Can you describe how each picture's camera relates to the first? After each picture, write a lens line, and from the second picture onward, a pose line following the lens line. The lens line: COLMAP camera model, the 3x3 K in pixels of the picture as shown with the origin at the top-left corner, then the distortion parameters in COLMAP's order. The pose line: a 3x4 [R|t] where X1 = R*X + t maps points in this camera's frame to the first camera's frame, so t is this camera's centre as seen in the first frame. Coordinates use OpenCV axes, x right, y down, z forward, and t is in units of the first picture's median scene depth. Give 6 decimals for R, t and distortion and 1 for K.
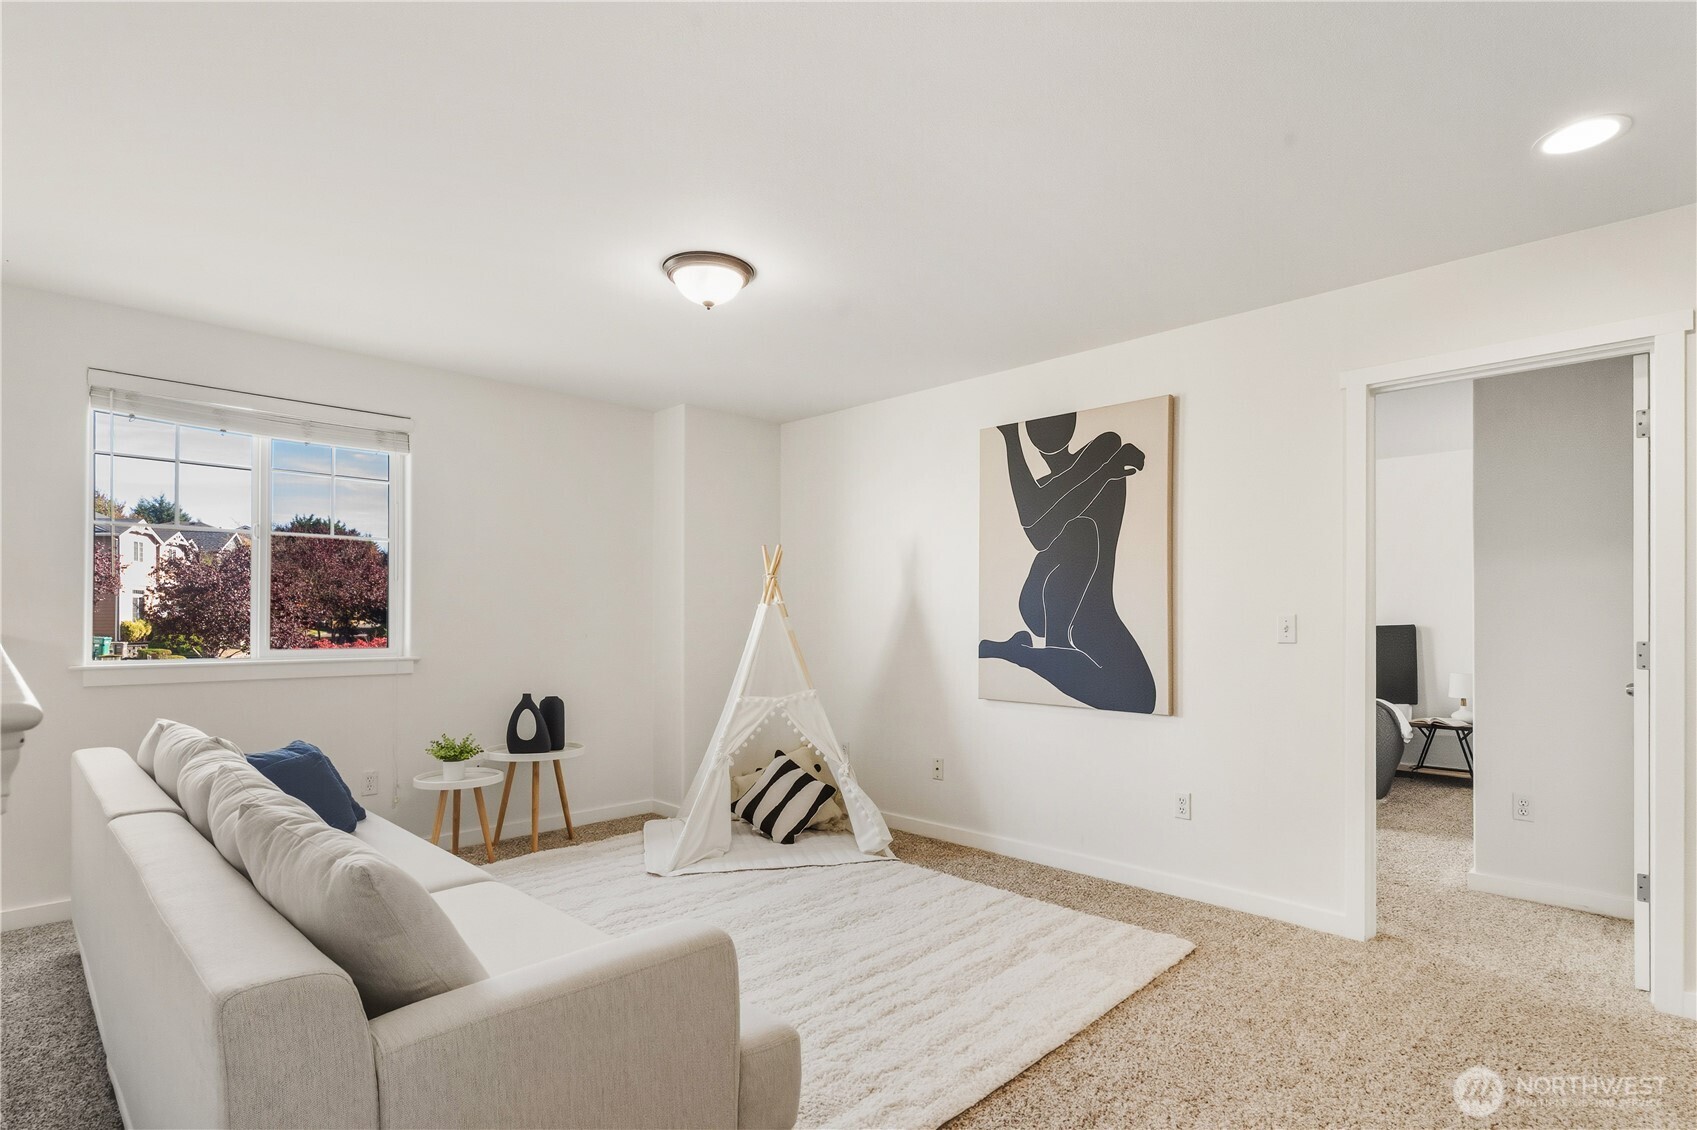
lens RADIAL K [[845.5, 0, 846.3], [0, 845.5, 624.2], [0, 0, 1]] dist [-0.001950, -0.000244]
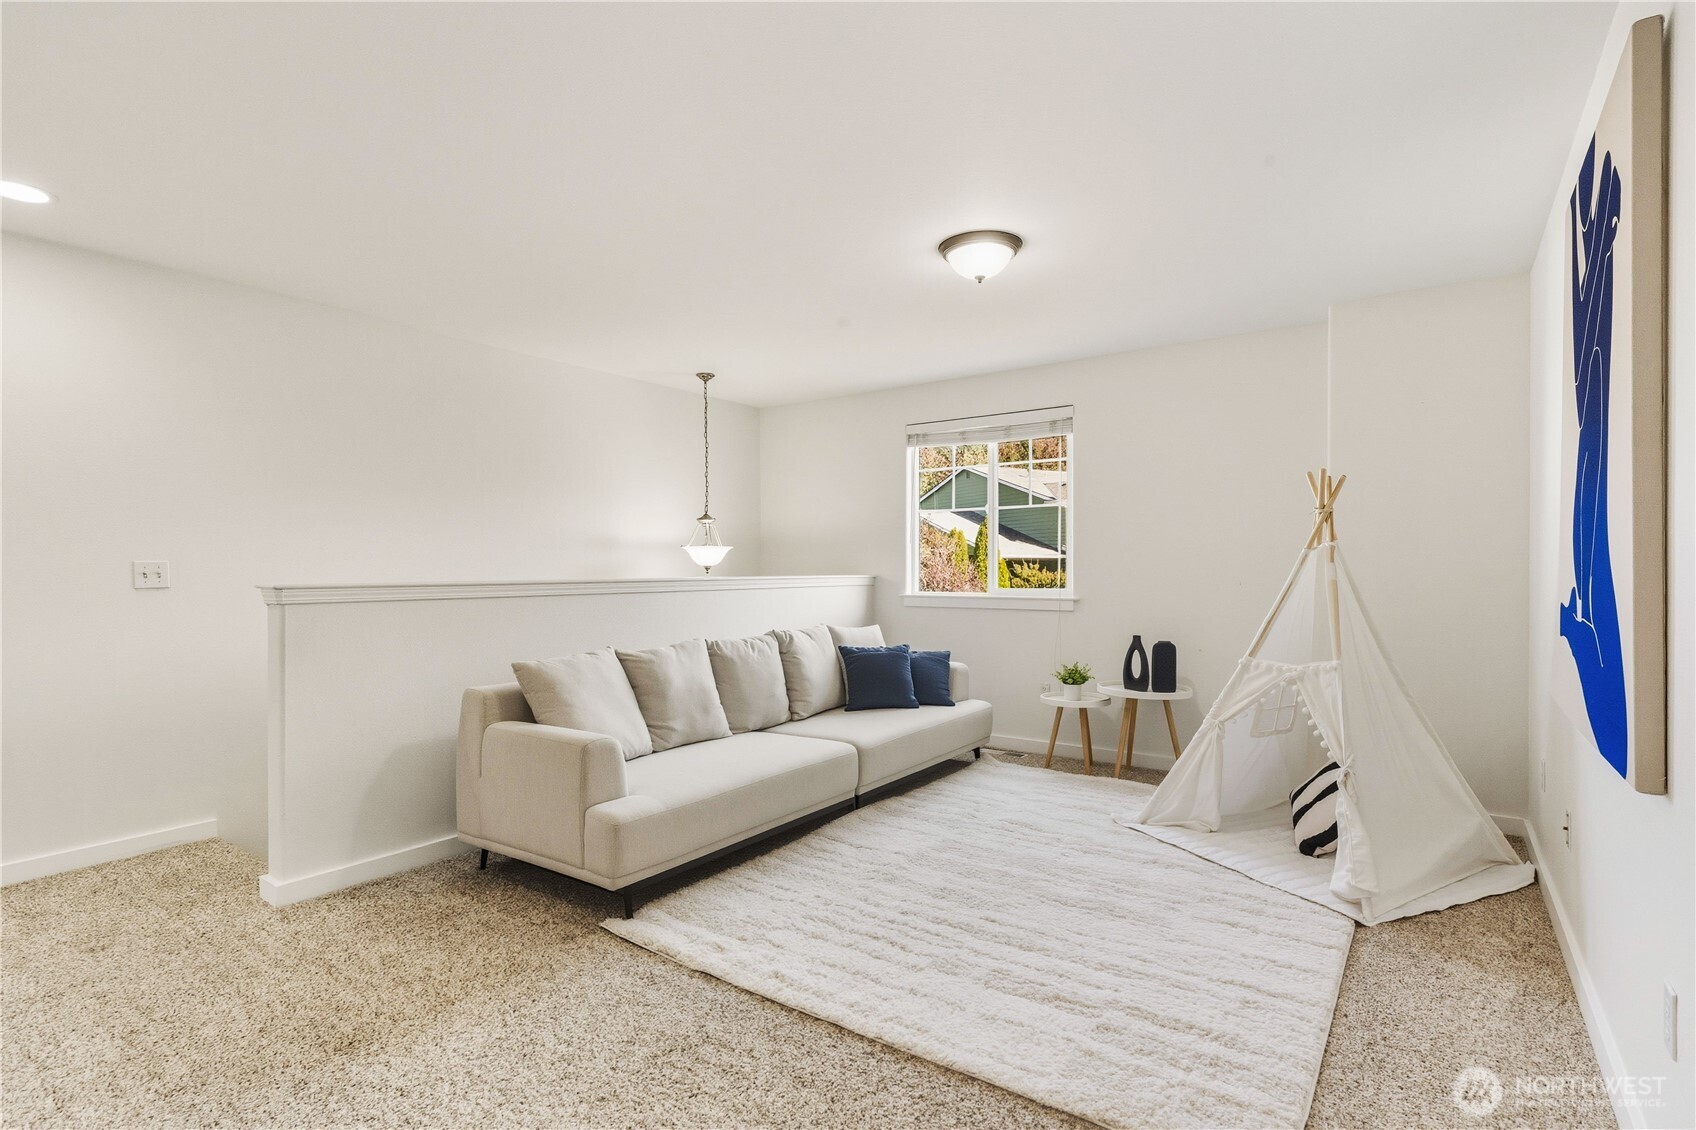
lens RADIAL K [[828.7, 0, 841.8], [0, 828.7, 581.9], [0, 0, 1]] dist [0.000458, 0.000203]
pose [[0.156251, 0.015192, -0.987601, 0.762986], [-0.000534, 0.999883, 0.015296, -0.003015], [0.987717, -0.001863, 0.156240, 0.569437]]
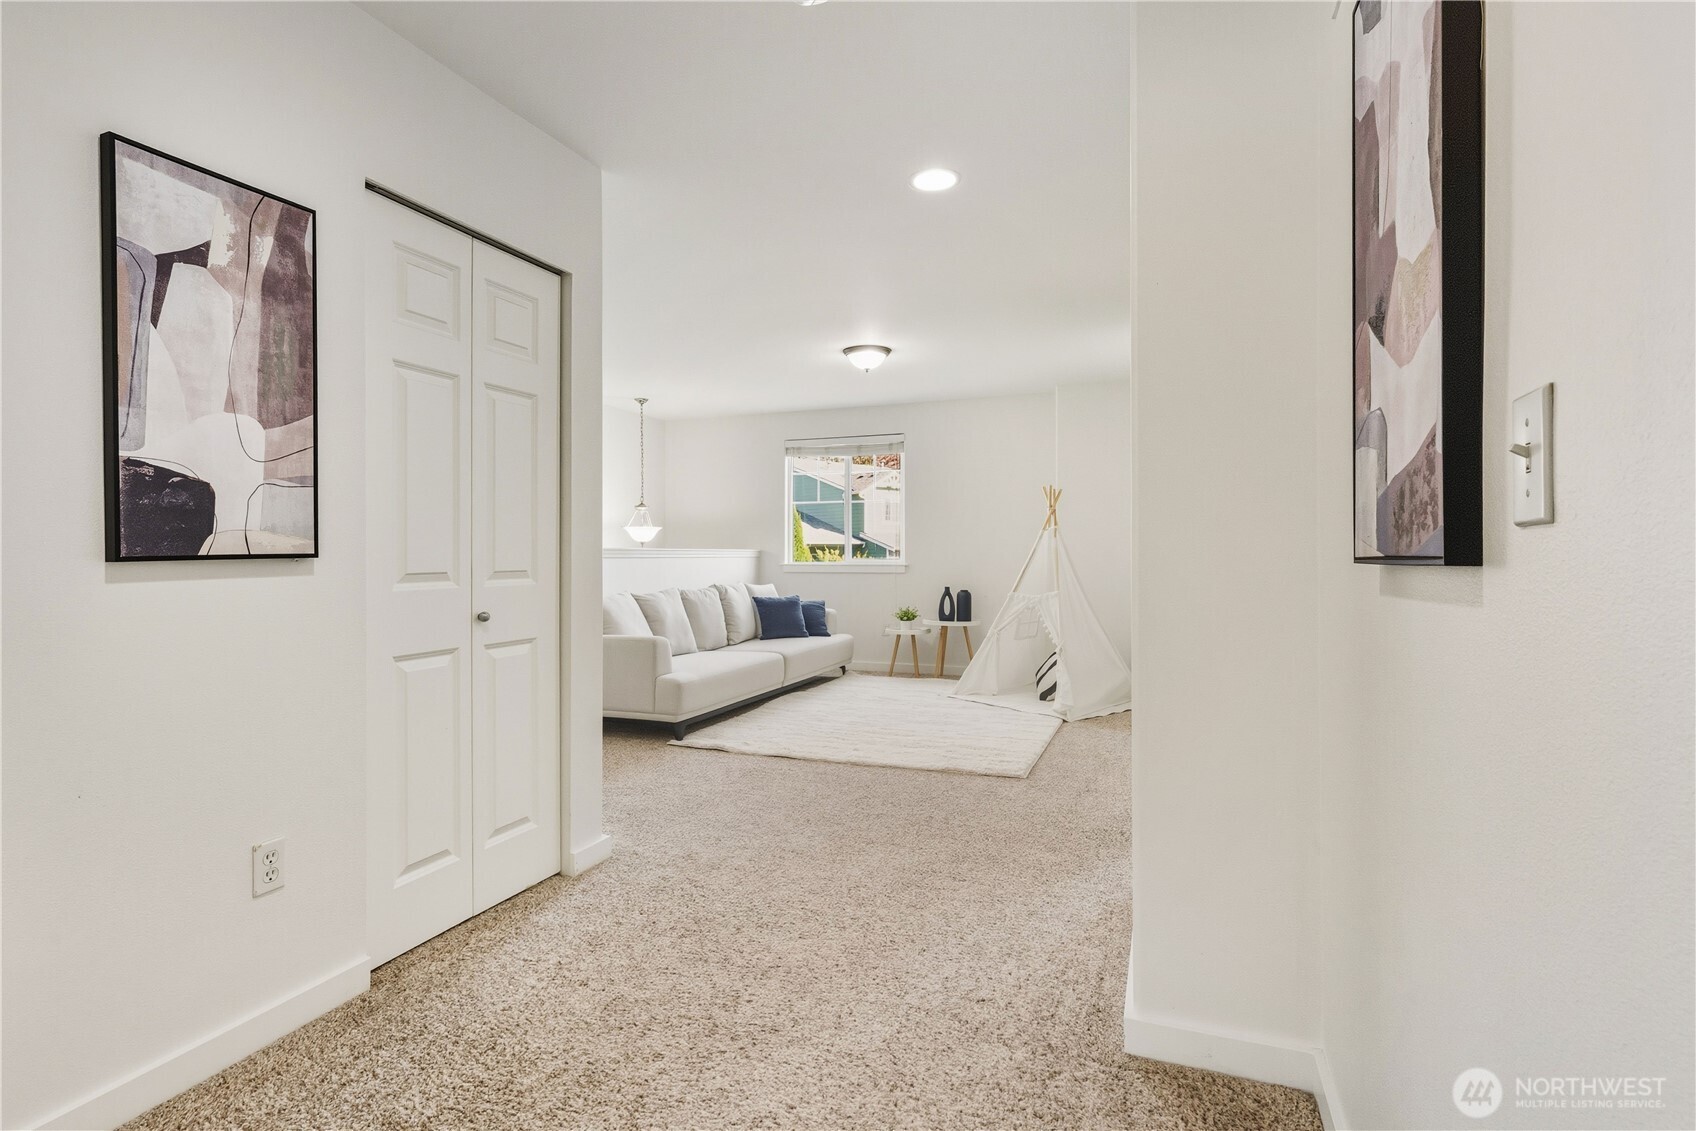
lens RADIAL K [[831.0, 0, 843.7], [0, 831.0, 567.4], [0, 0, 1]] dist [-0.002287, 0.000623]
pose [[0.398013, 0.011721, -0.917305, 1.308548], [-0.000631, 0.999922, 0.012502, 0.029317], [0.917379, -0.004397, 0.397989, 0.192615]]
